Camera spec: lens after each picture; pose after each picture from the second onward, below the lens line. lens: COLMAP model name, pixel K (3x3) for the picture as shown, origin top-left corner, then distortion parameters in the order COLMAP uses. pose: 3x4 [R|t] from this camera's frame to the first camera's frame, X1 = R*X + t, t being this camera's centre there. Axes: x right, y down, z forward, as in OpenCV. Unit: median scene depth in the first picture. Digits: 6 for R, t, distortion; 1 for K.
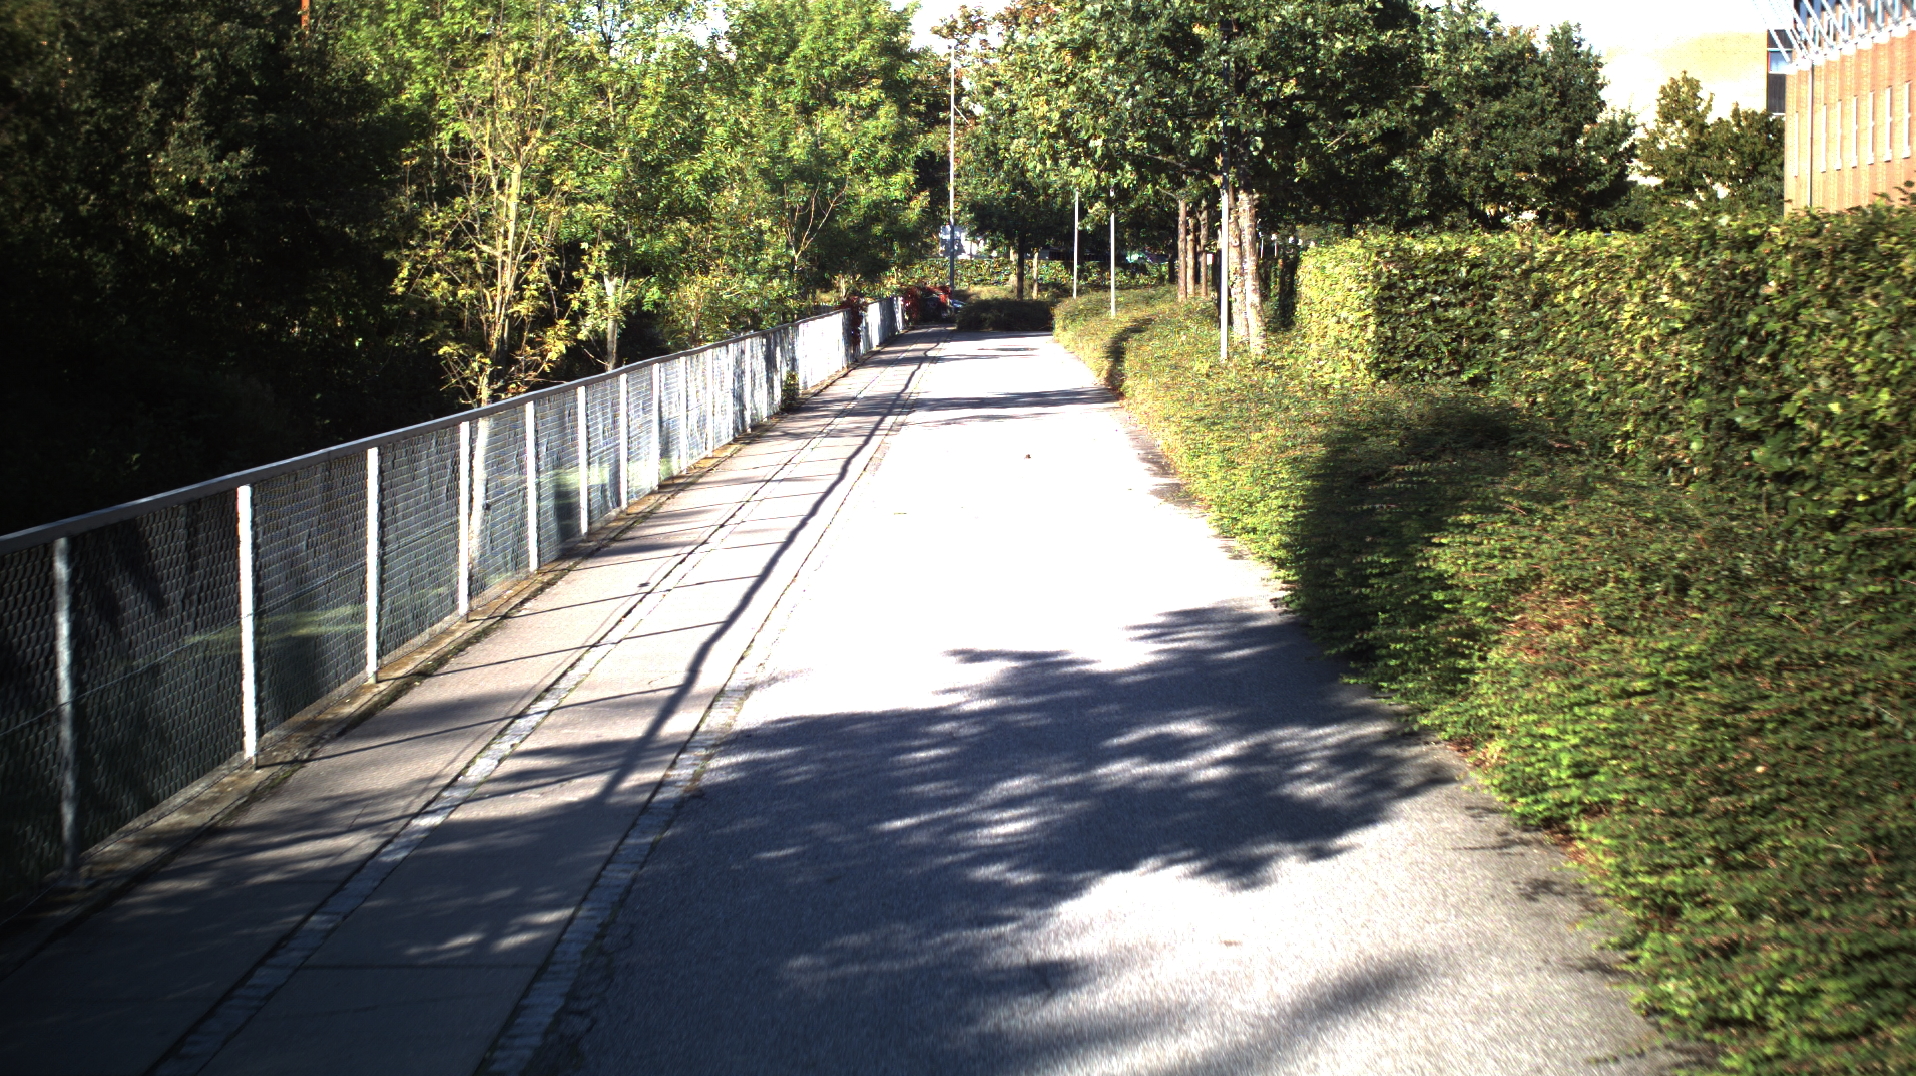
lens RADIAL K [[3356.5, 0, 958.0], [0, 3356.5, 538.0], [0, 0, 1]] dist [-0.291215, 0.323702]
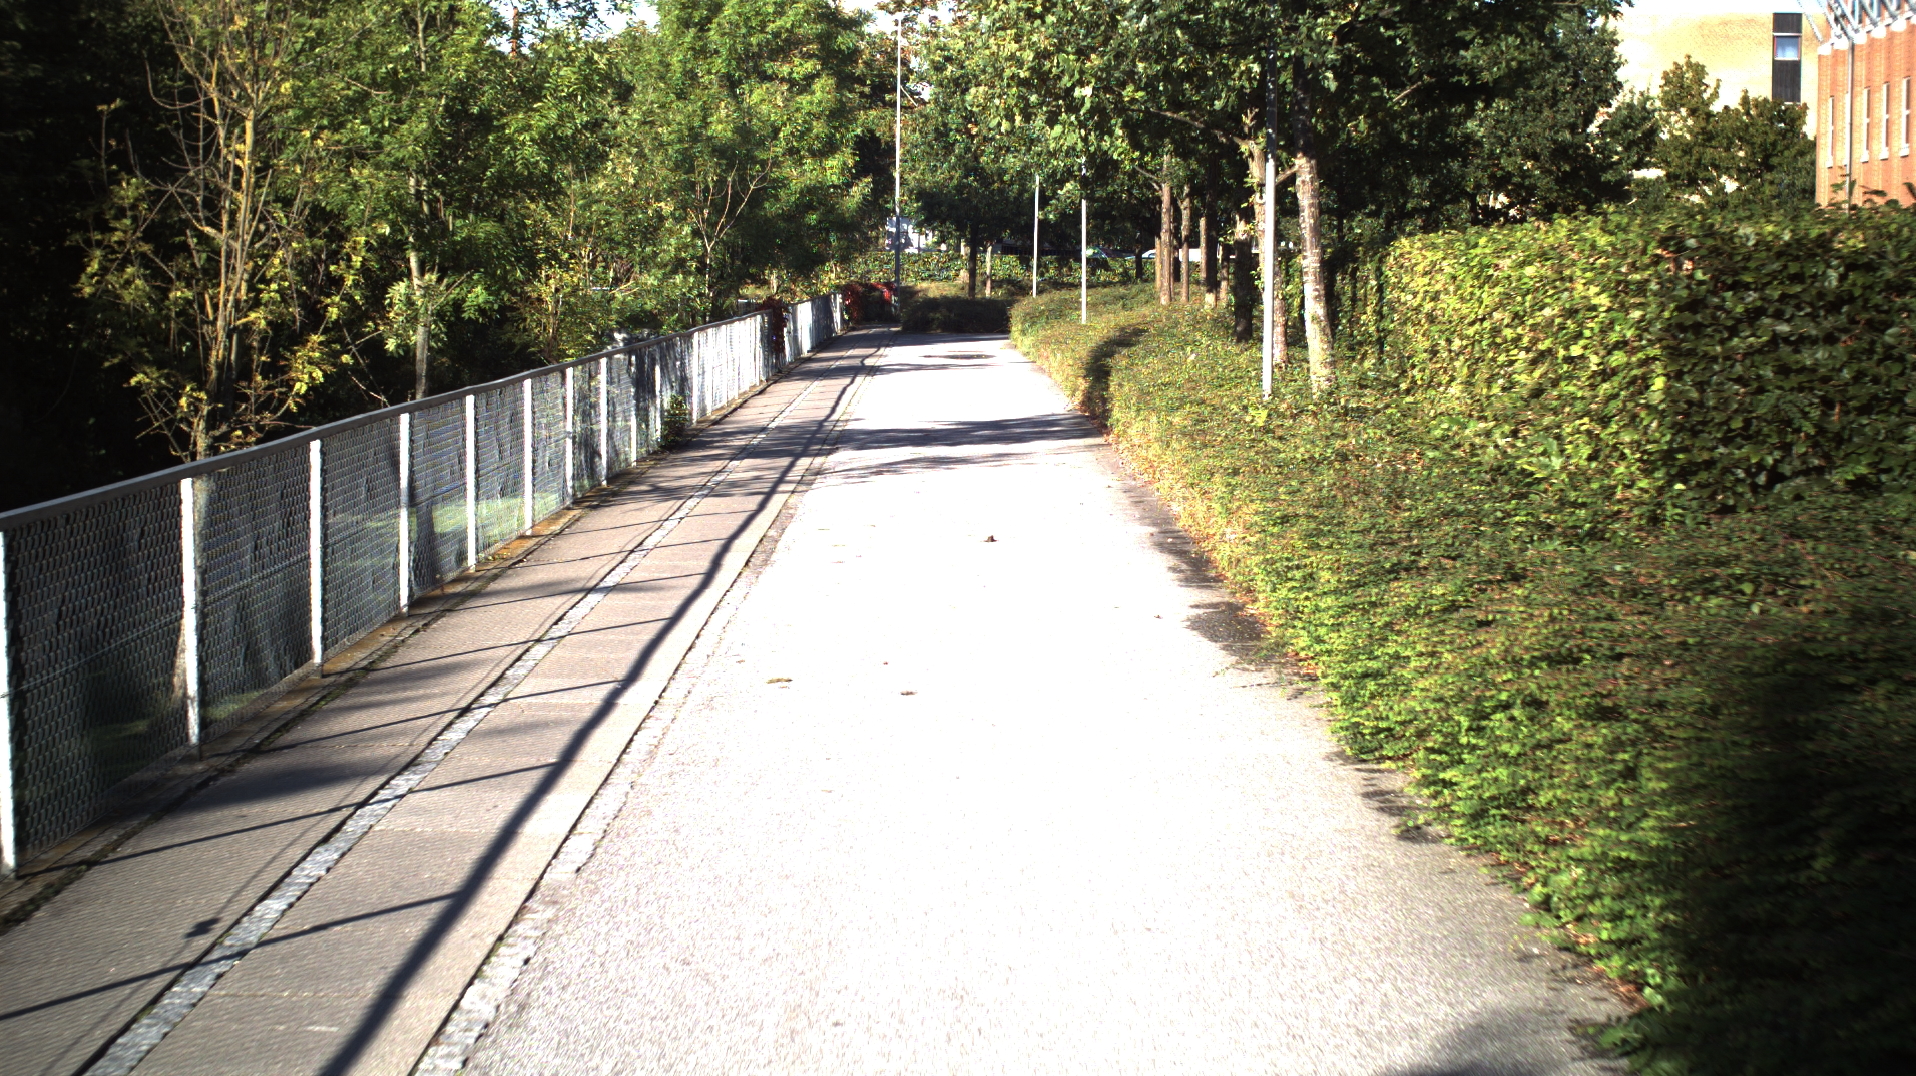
lens RADIAL K [[3356.5, 0, 958.0], [0, 3356.5, 538.0], [0, 0, 1]] dist [-0.291215, 0.323702]
pose [[0.999864, 0.005391, 0.015592, 0.001422], [-0.005417, 0.999984, 0.001586, -0.010187], [-0.015583, -0.001671, 0.999877, 0.126132]]
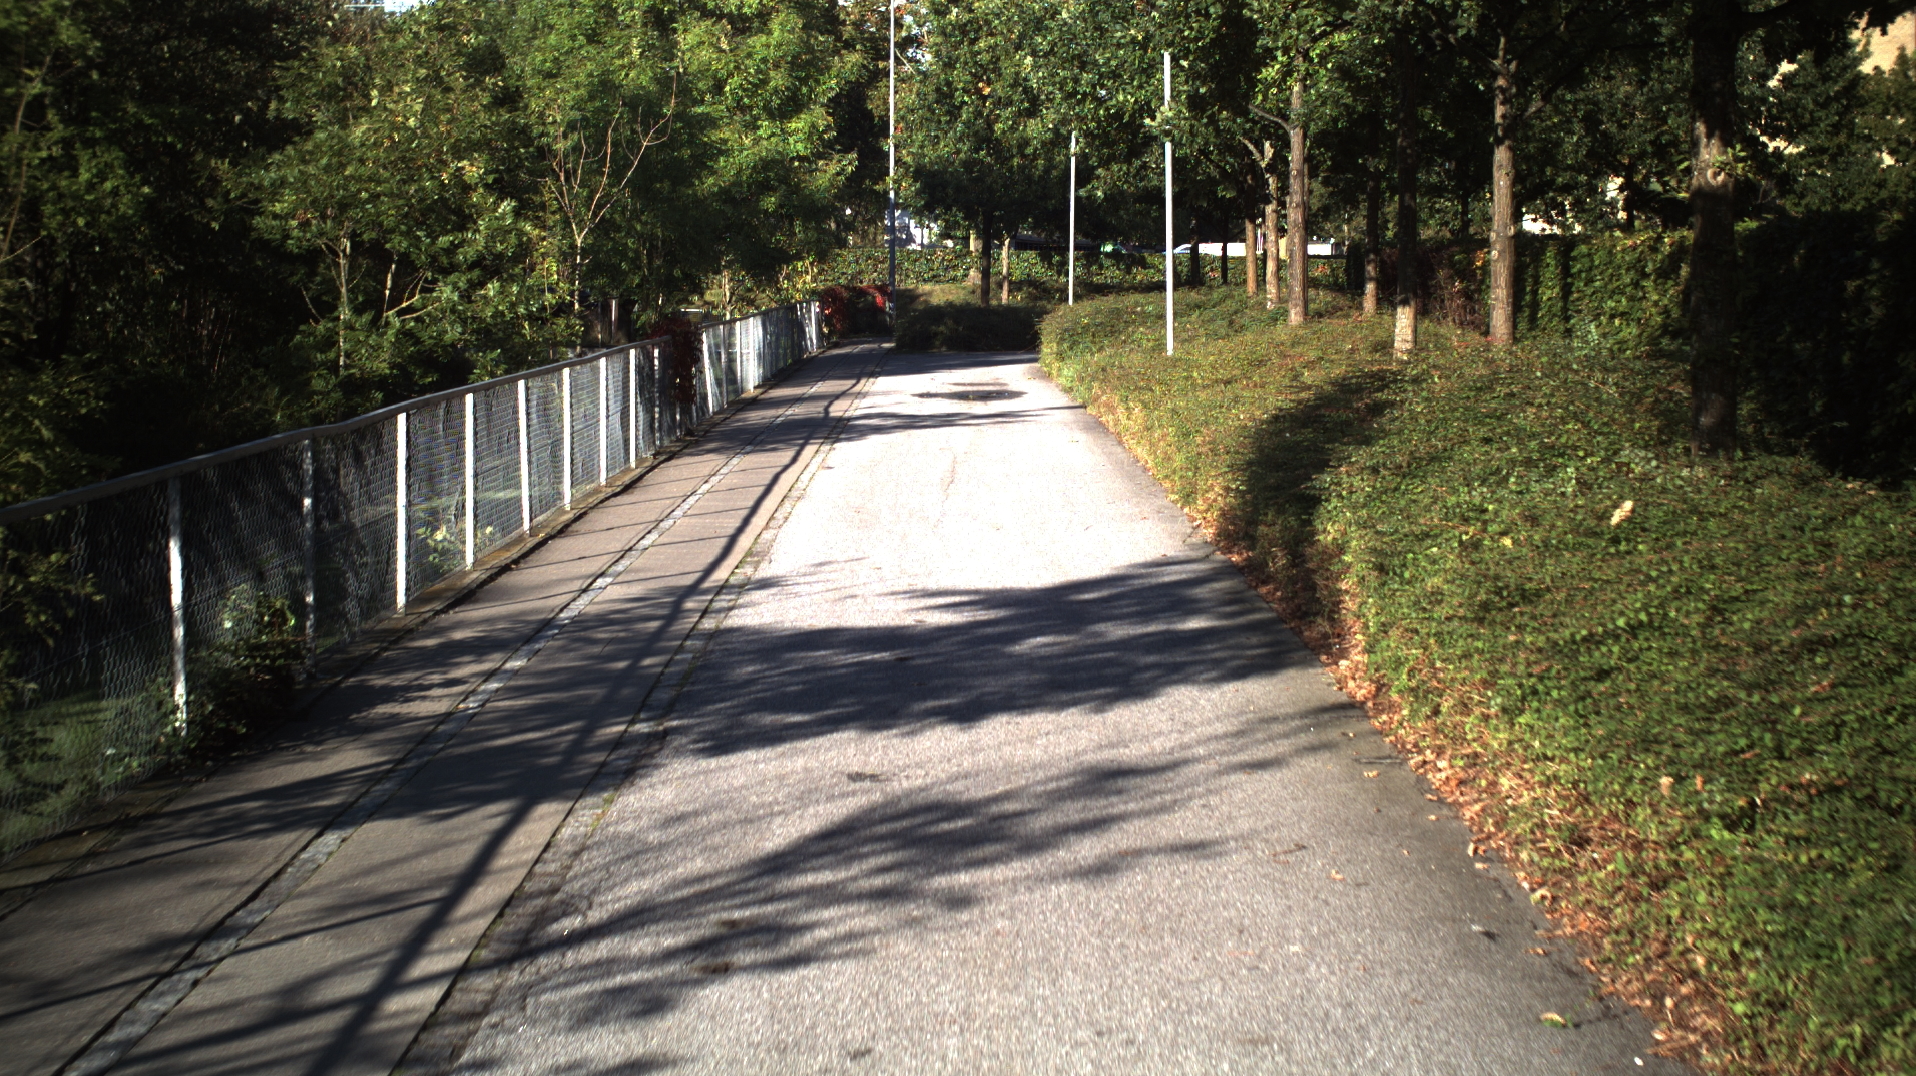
lens RADIAL K [[3356.5, 0, 958.0], [0, 3356.5, 538.0], [0, 0, 1]] dist [-0.291215, 0.323702]
pose [[0.999916, -0.003842, 0.012402, 0.004910], [0.003819, 0.999991, 0.001857, -0.030086], [-0.012409, -0.001810, 0.999921, 0.379103]]
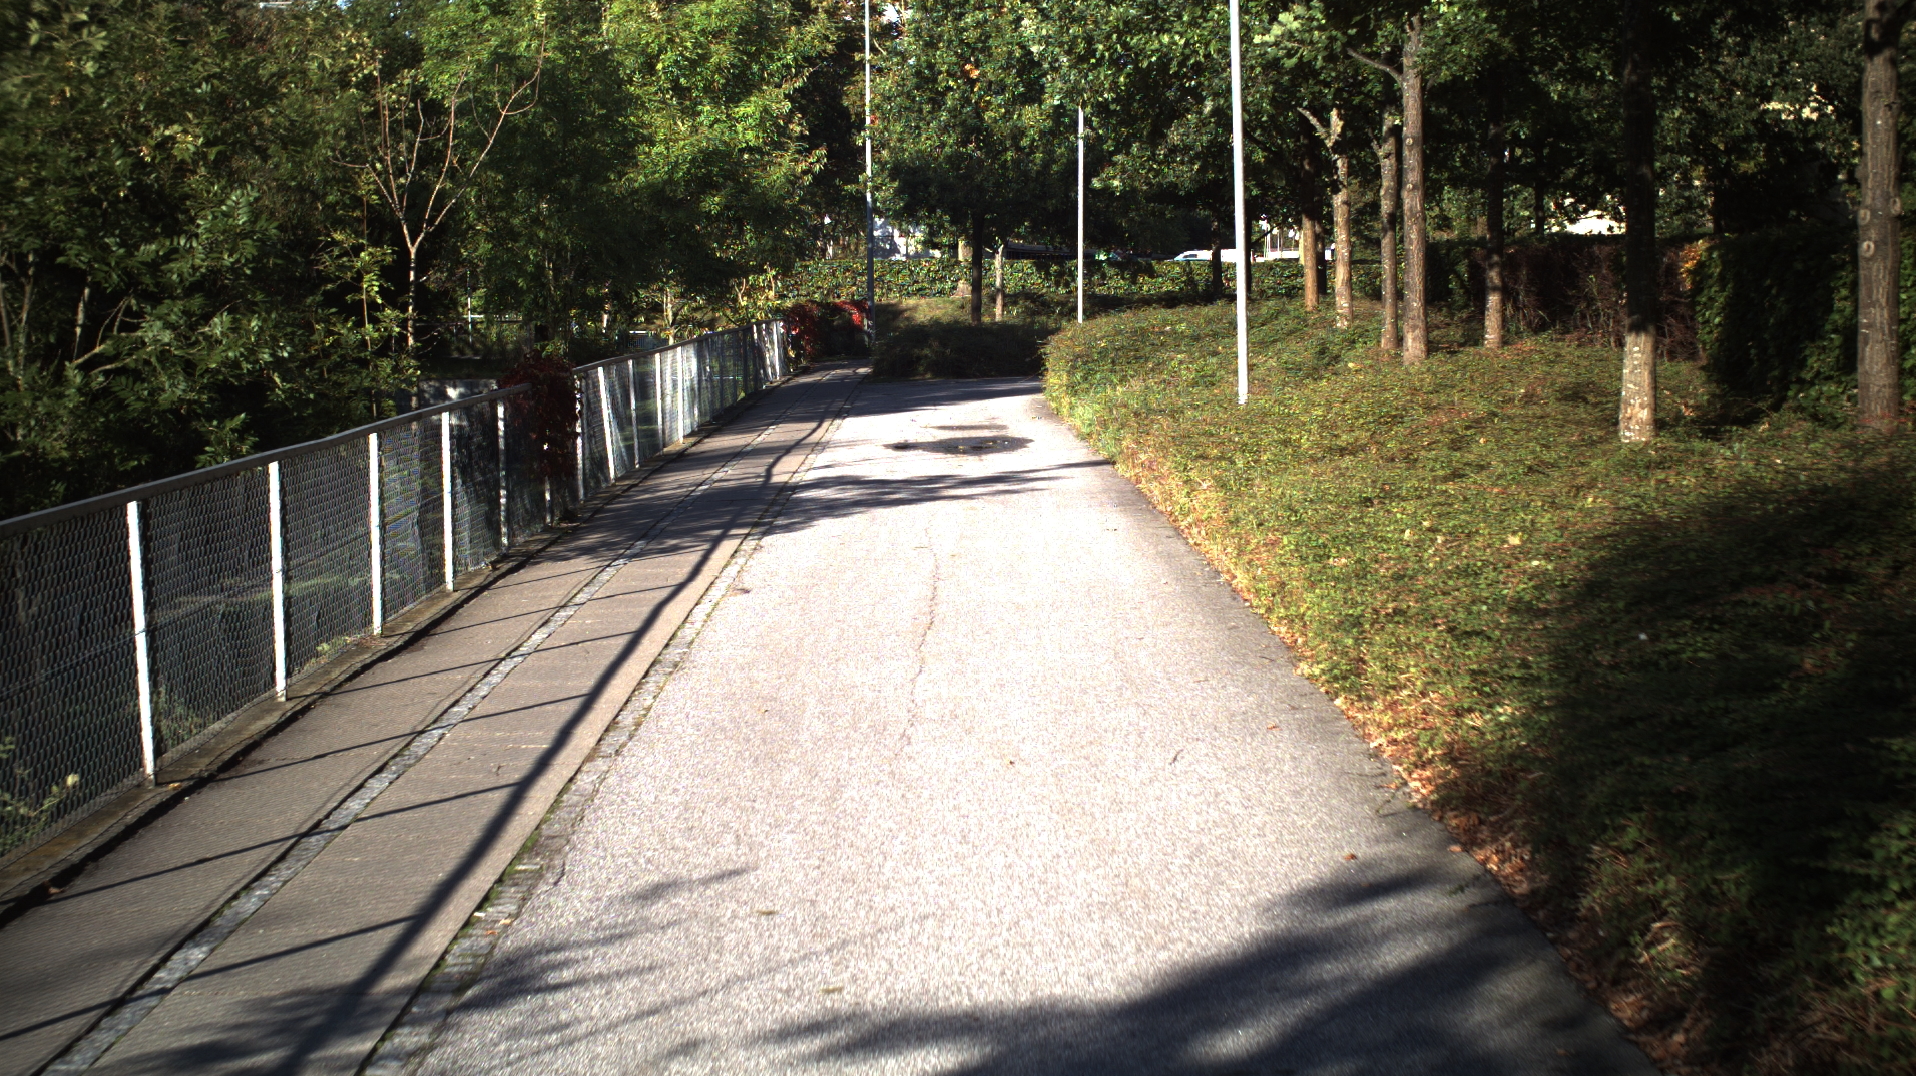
lens RADIAL K [[3356.5, 0, 958.0], [0, 3356.5, 538.0], [0, 0, 1]] dist [-0.291215, 0.323702]
pose [[0.999749, -0.017045, 0.014560, 0.007246], [0.017069, 0.999853, -0.001529, -0.040163], [-0.014532, 0.001777, 0.999893, 0.505762]]
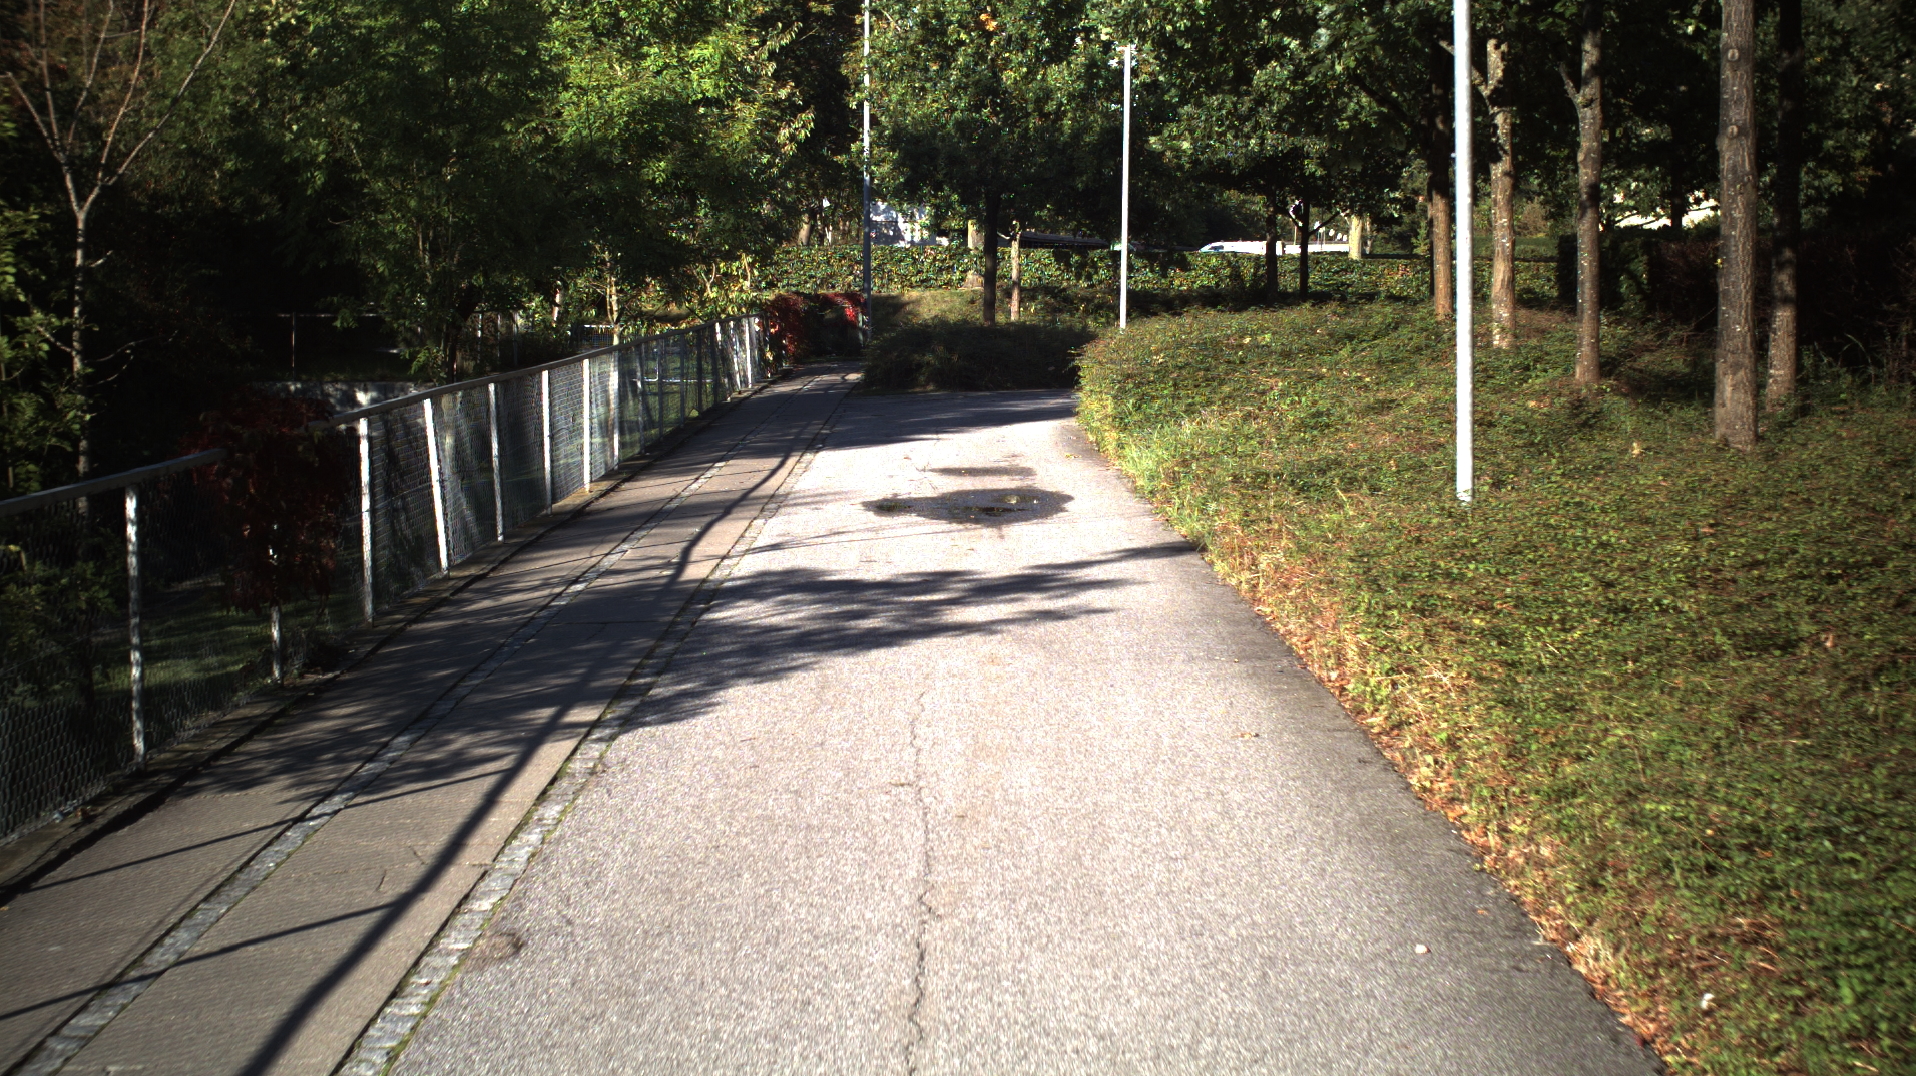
lens RADIAL K [[3356.5, 0, 958.0], [0, 3356.5, 538.0], [0, 0, 1]] dist [-0.291215, 0.323702]
pose [[0.999906, -0.003054, 0.013378, 0.008765], [0.003032, 0.999994, 0.001664, -0.050456], [-0.013383, -0.001623, 0.999909, 0.632723]]
